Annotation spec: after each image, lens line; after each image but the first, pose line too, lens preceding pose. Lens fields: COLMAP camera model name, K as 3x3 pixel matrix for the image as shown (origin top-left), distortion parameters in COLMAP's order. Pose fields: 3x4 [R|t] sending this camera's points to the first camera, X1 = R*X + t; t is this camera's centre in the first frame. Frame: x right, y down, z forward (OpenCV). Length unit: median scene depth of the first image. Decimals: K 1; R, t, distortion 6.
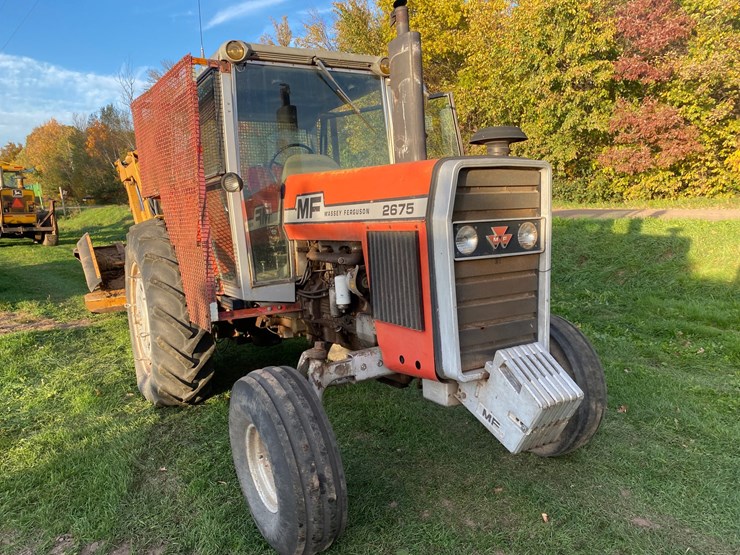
lens RADIAL K [[571.2, 0, 370.0], [0, 571.2, 273.0], [0, 0, 1]] dist [0.029757, -0.002794]
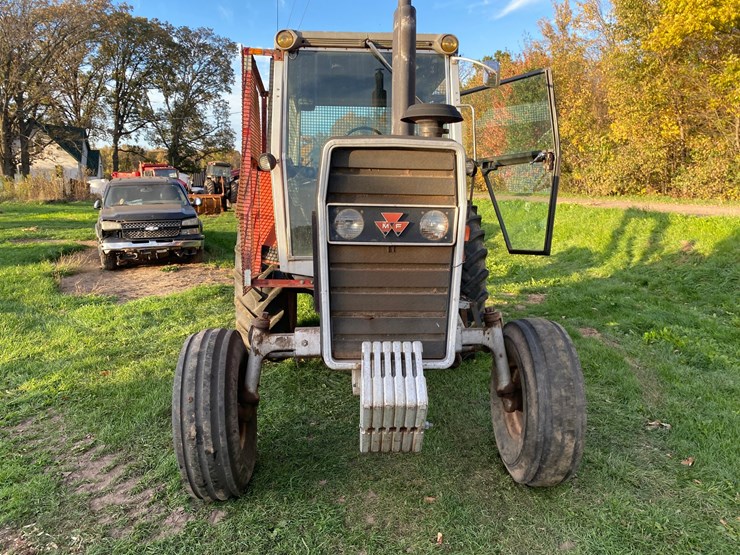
lens RADIAL K [[568.0, 0, 370.0], [0, 568.0, 277.5], [0, 0, 1]] dist [0.050348, -0.059724]
pose [[0.888963, 0.111788, -0.444127, 0.561908], [-0.099358, 0.993731, 0.051251, -0.017991], [0.447072, -0.001433, 0.894497, 0.142826]]
